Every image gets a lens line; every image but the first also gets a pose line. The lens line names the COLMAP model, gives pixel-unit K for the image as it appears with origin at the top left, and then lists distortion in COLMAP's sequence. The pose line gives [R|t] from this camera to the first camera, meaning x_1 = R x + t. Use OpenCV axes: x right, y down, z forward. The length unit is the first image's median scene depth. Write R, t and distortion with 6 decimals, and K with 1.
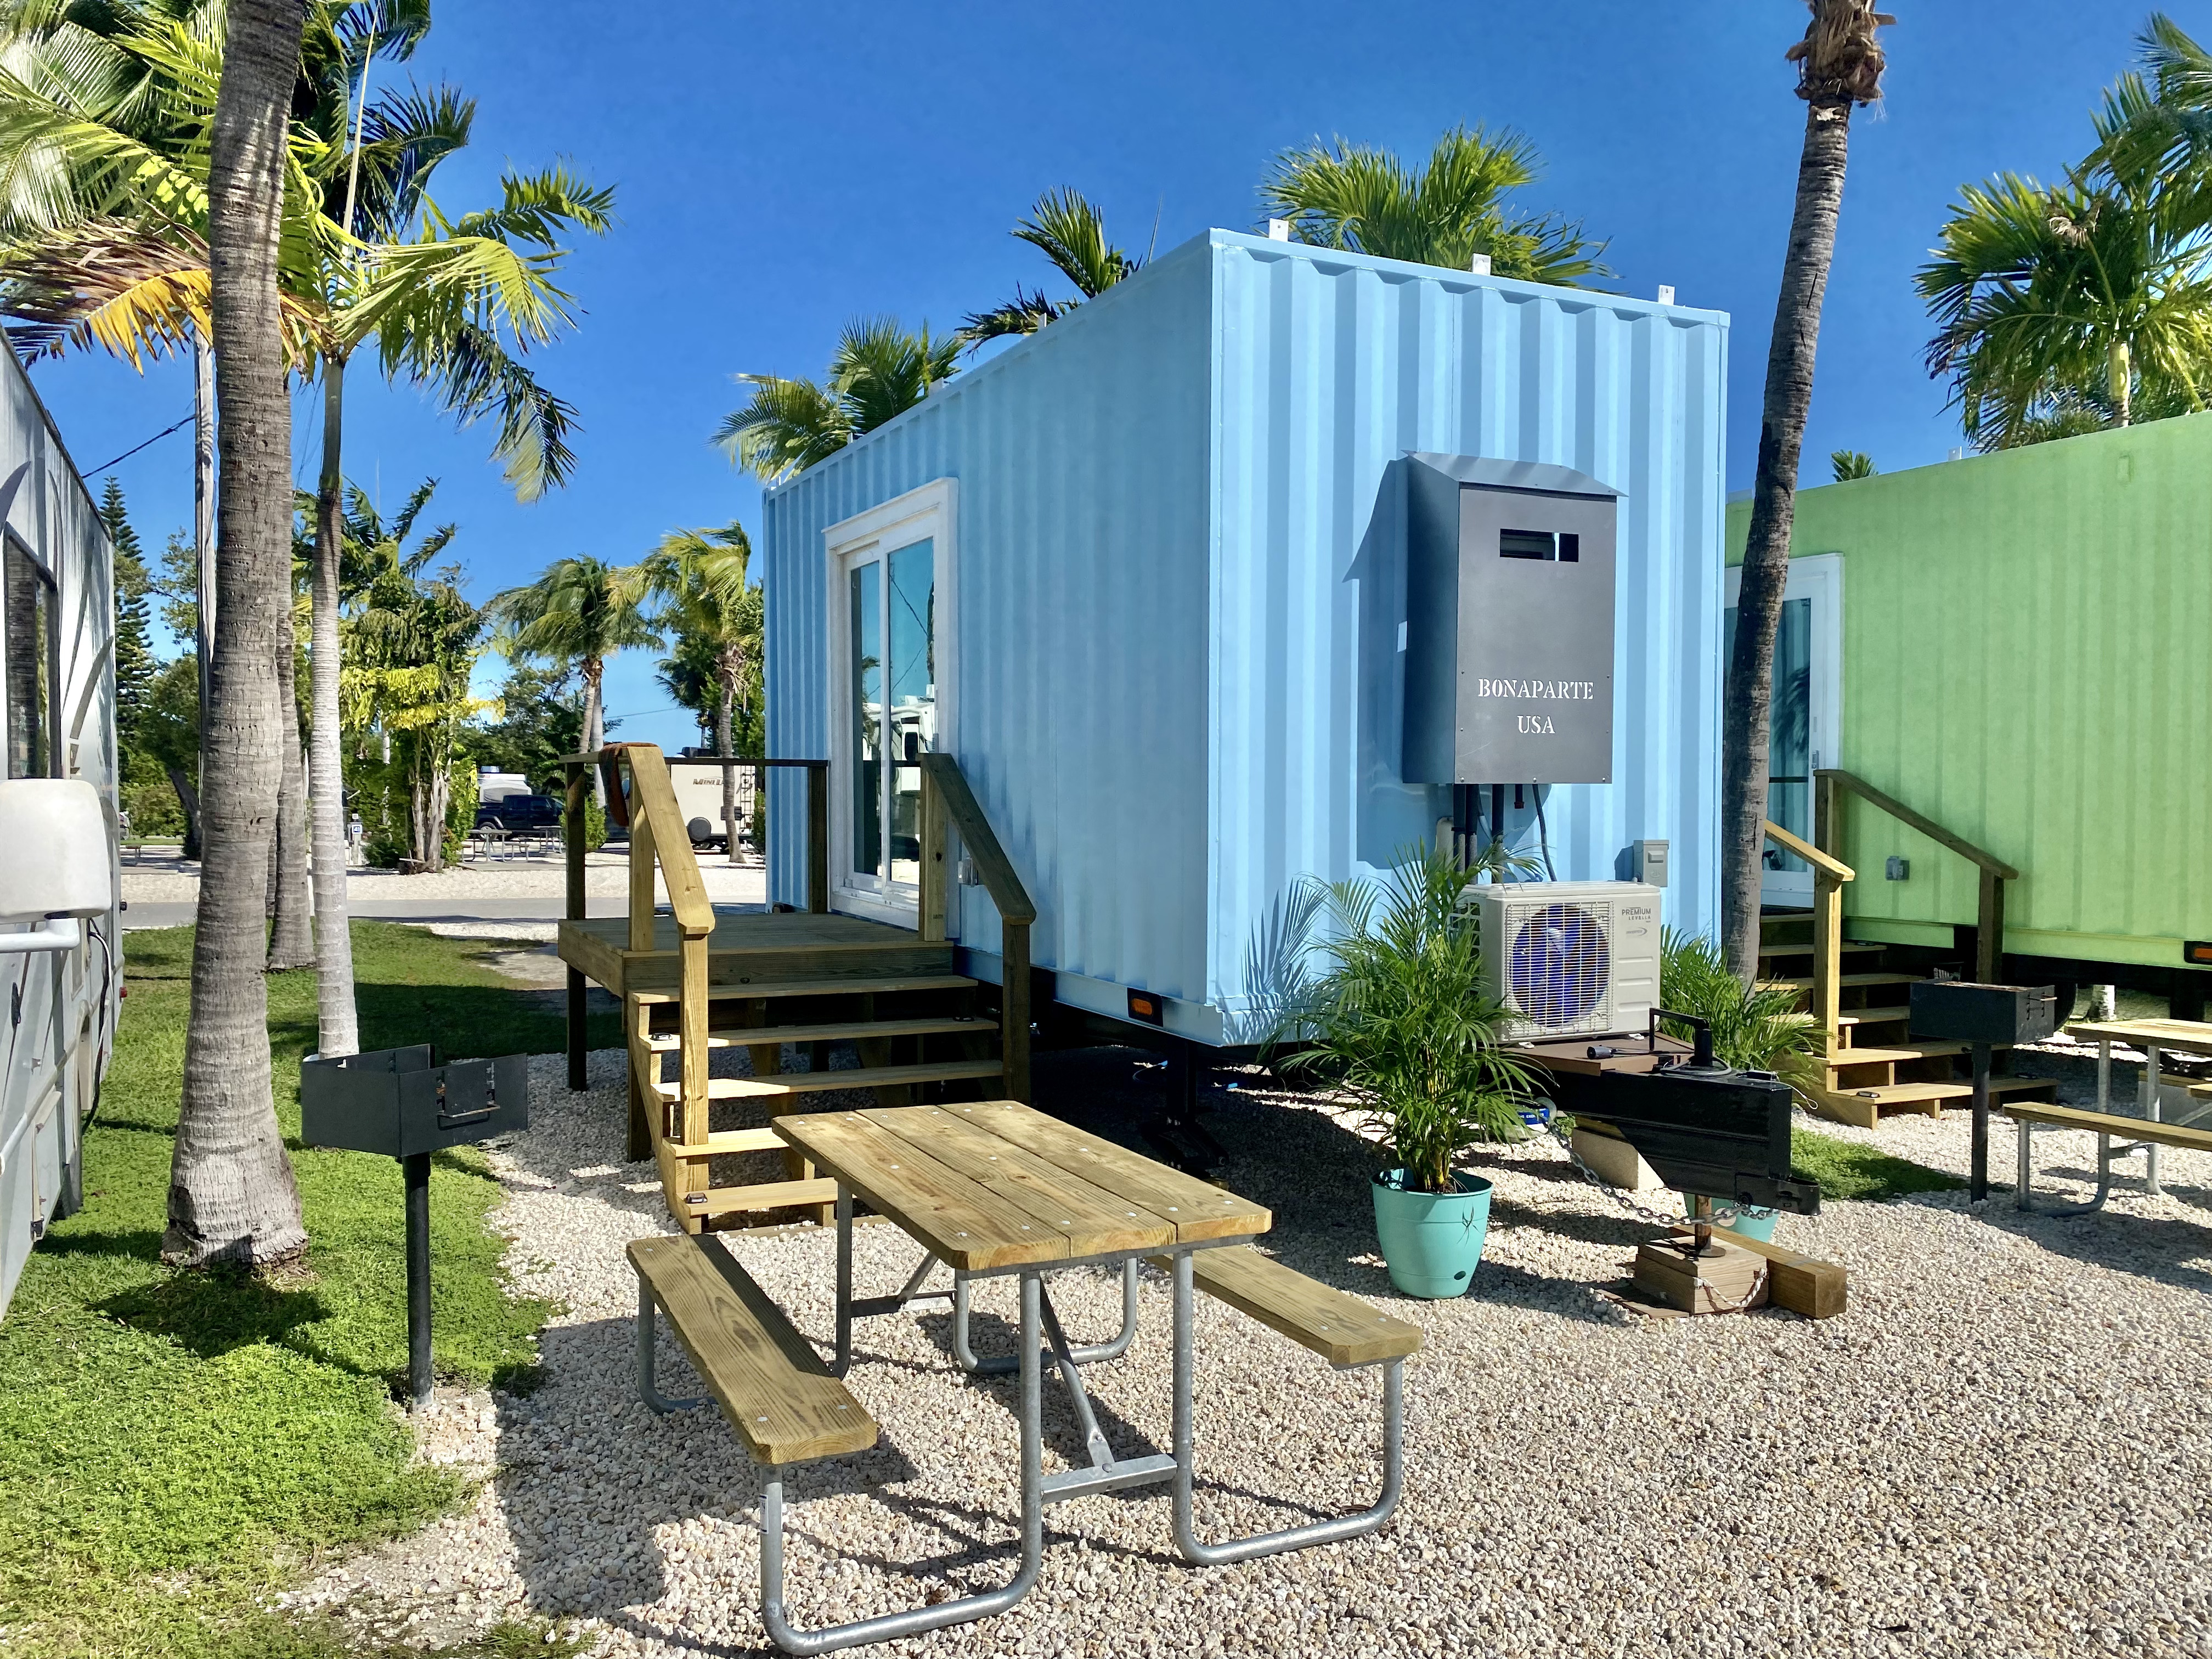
lens RADIAL K [[1685.7, 0, 1103.6], [0, 1685.7, 834.3], [0, 0, 1]] dist [0.004294, 0.000147]
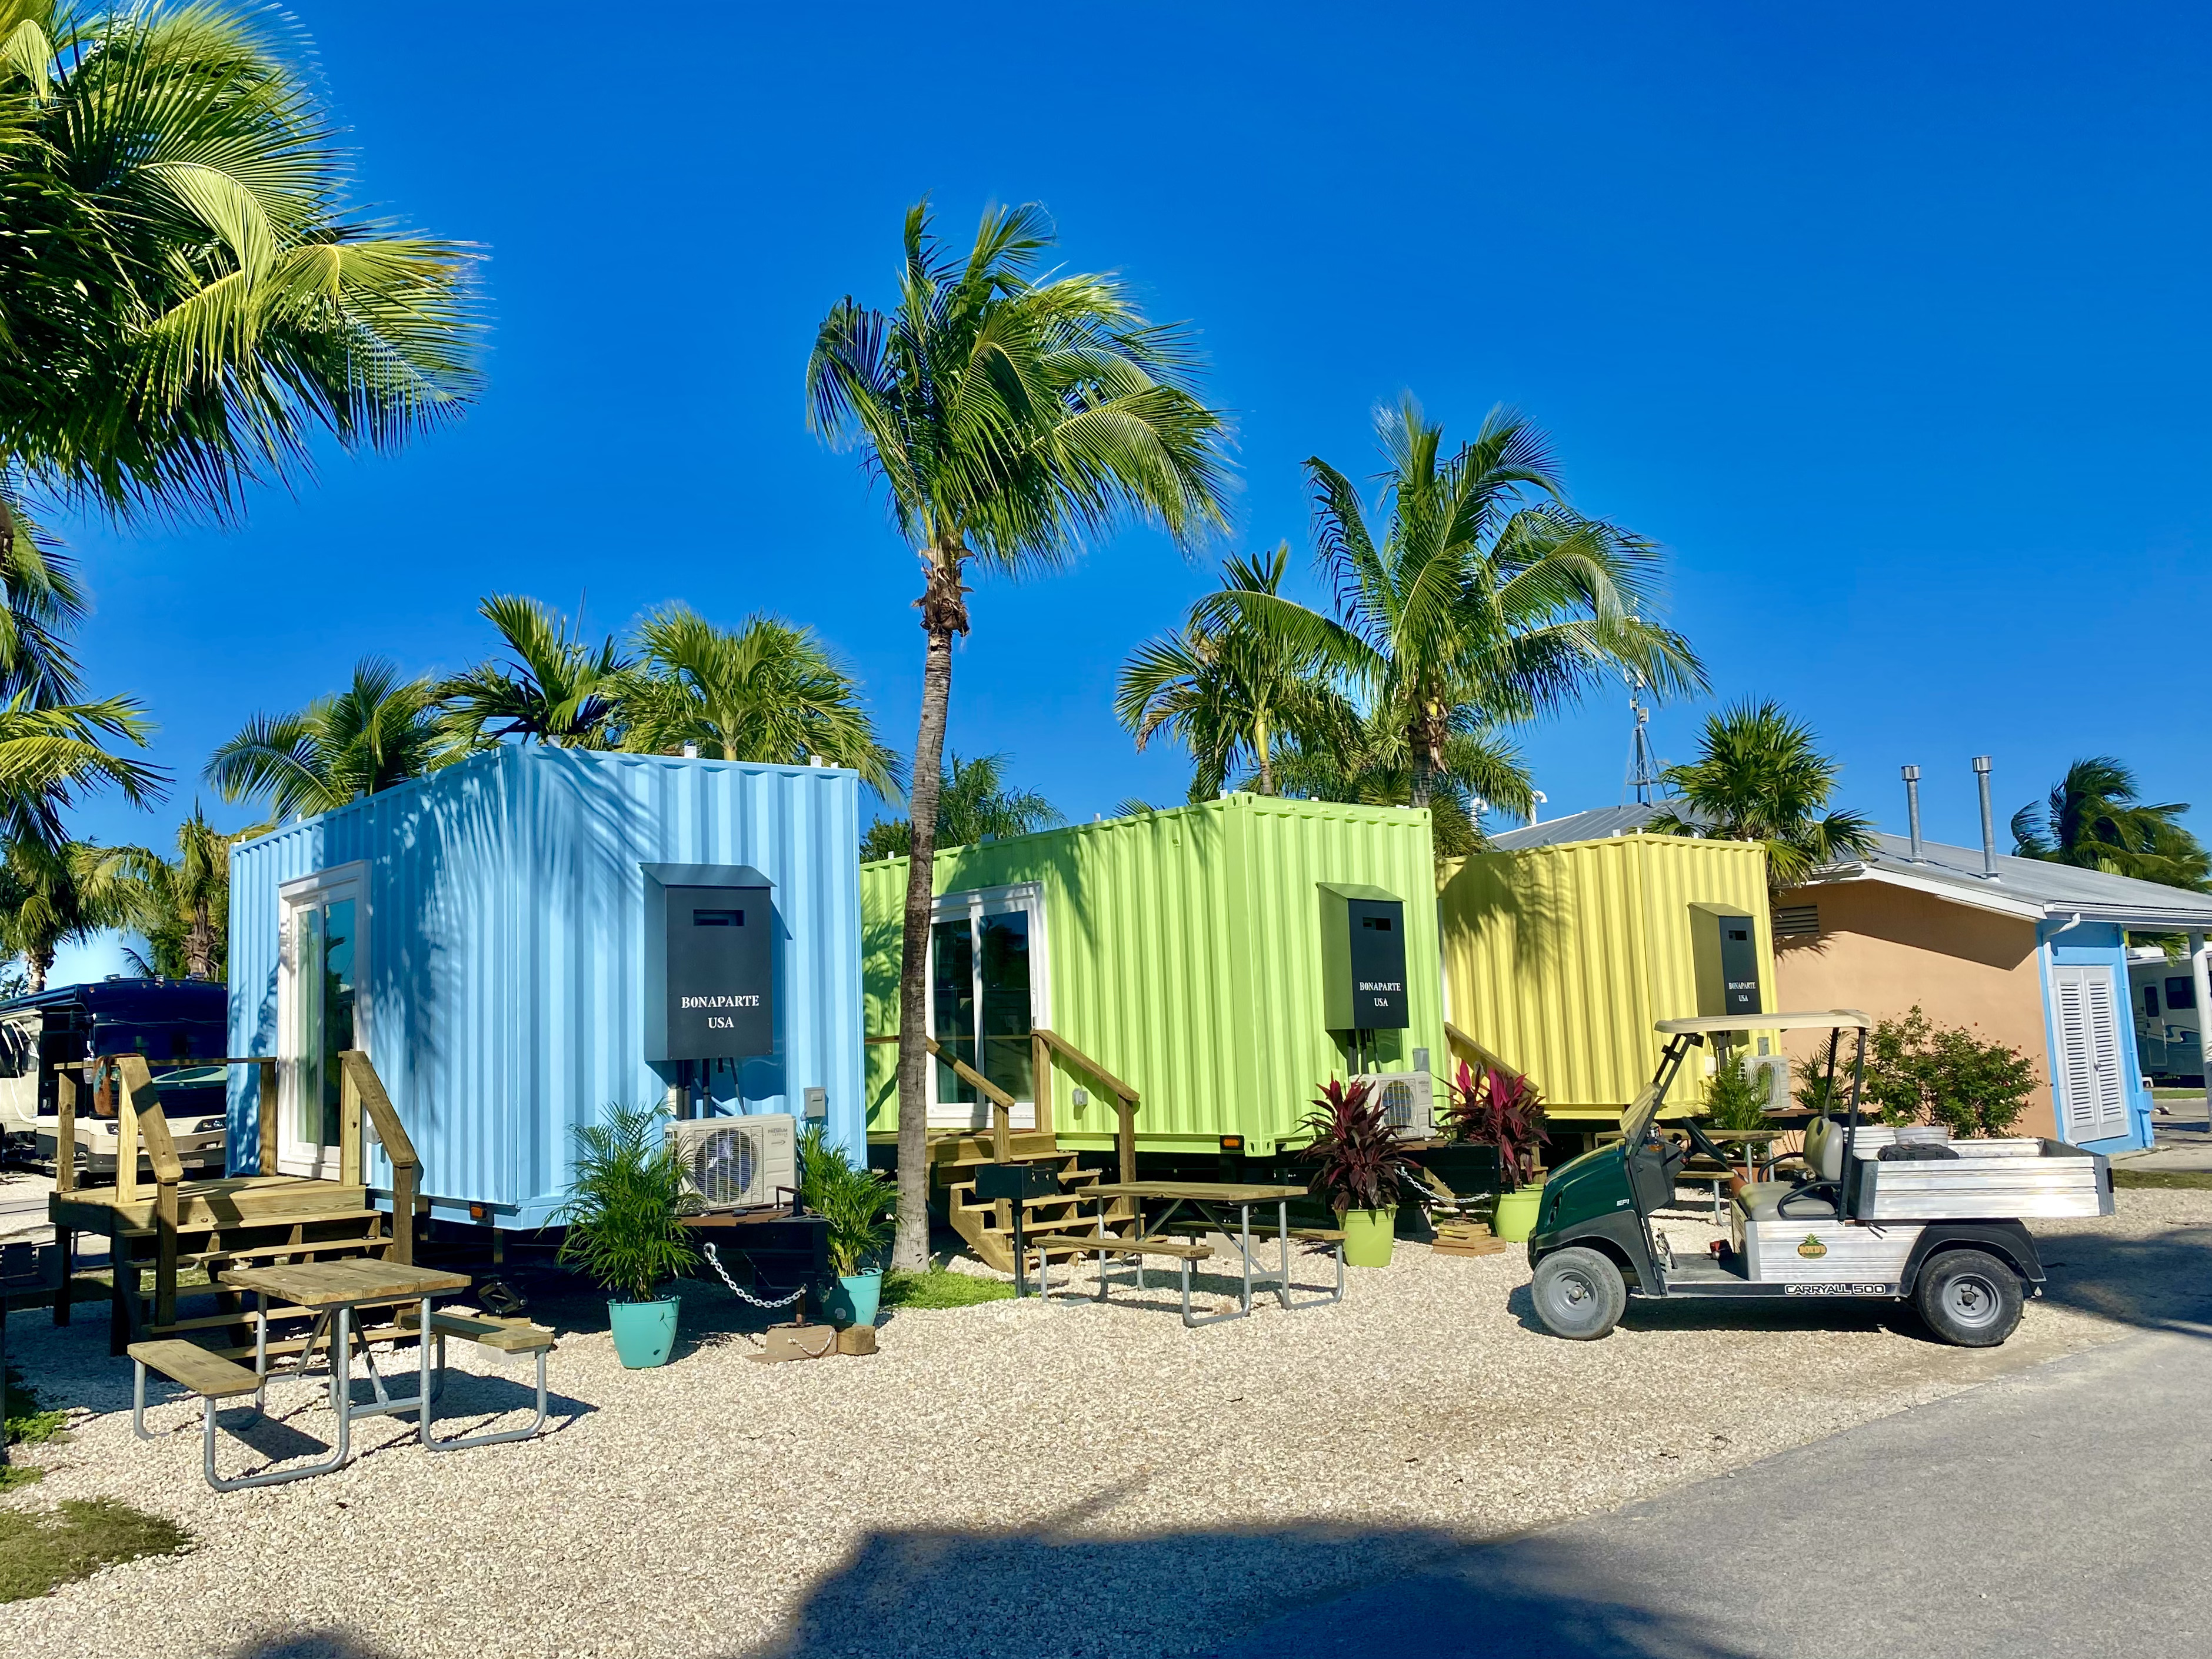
lens RADIAL K [[1685.7, 0, 1108.4], [0, 1685.7, 835.0], [0, 0, 1]] dist [0.004294, 0.000147]
pose [[0.963454, -0.007225, 0.267775, 0.178381], [0.048828, 0.987626, -0.149036, 0.020203], [-0.263385, 0.156664, 0.951885, -0.729901]]
